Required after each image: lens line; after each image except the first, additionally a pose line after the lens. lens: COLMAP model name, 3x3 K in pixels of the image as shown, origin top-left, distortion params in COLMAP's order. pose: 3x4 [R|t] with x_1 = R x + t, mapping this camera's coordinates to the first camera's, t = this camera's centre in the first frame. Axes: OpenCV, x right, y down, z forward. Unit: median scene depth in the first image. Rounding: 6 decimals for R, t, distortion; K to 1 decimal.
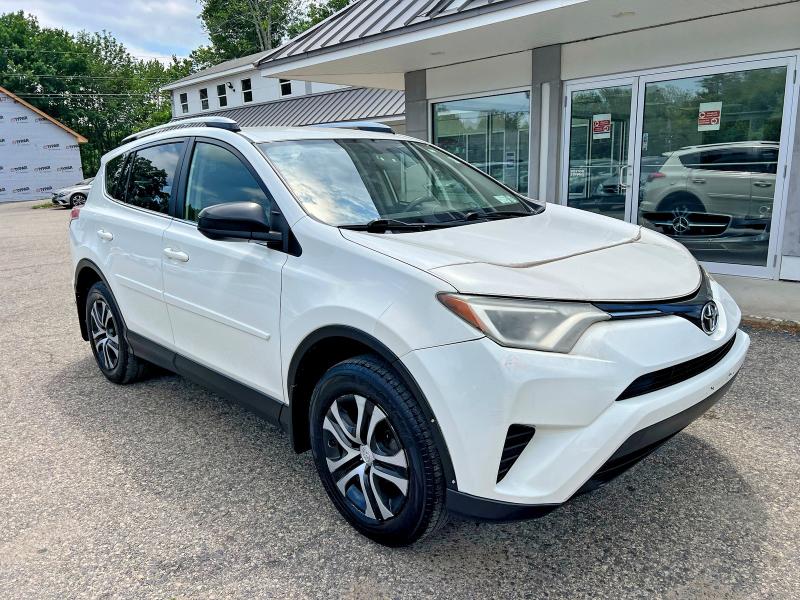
lens RADIAL K [[611.1, 0, 403.9], [0, 611.1, 301.4], [0, 0, 1]] dist [0.000087, -0.001220]
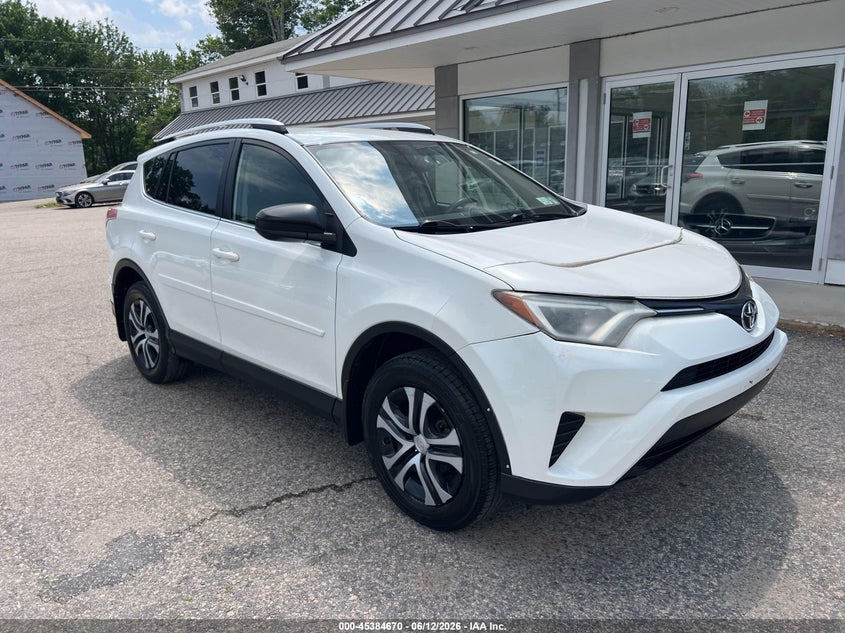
lens RADIAL K [[645.3, 0, 421.2], [0, 645.3, 317.4], [0, 0, 1]] dist [0.003978, -0.007639]
pose [[0.999991, 0.003596, -0.002174, -0.026298], [-0.003563, 0.999877, 0.015291, 0.004683], [0.002228, -0.015283, 0.999881, -0.031940]]
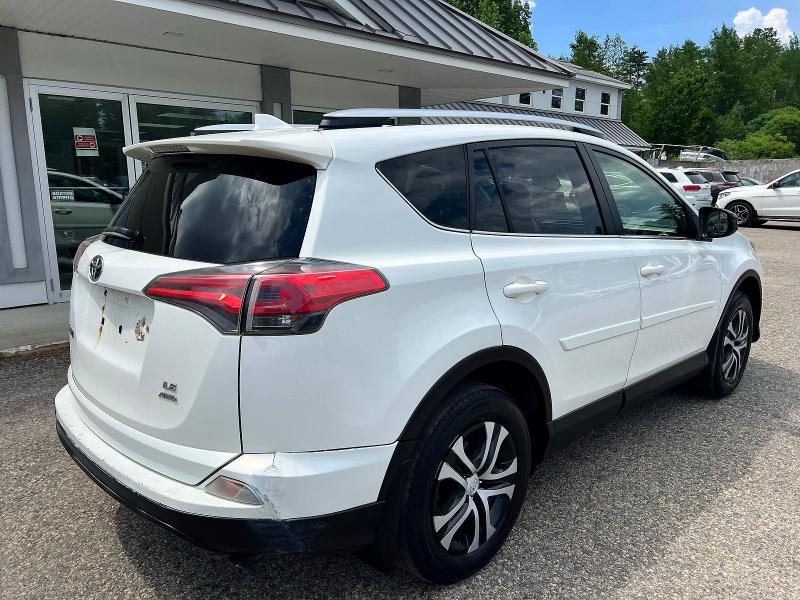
lens RADIAL K [[611.2, 0, 399.2], [0, 611.2, 289.4], [0, 0, 1]] dist [0.001991, 0.002267]
pose [[0.007986, -0.151595, 0.988410, -0.637232], [0.211221, 0.966395, 0.146512, -0.132430], [-0.977406, 0.207602, 0.039738, 0.649433]]
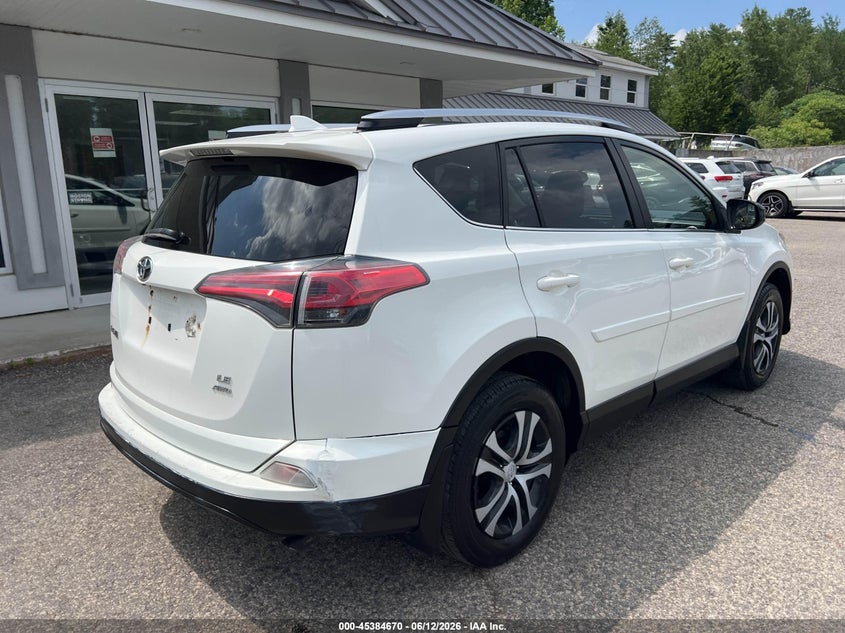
lens RADIAL K [[638.6, 0, 422.1], [0, 638.6, 297.4], [0, 0, 1]] dist [0.007969, 0.003558]
pose [[0.000923, -0.163490, 0.986545, -0.665577], [0.227190, 0.960782, 0.159008, -0.135860], [-0.973850, 0.223986, 0.038030, 0.658830]]
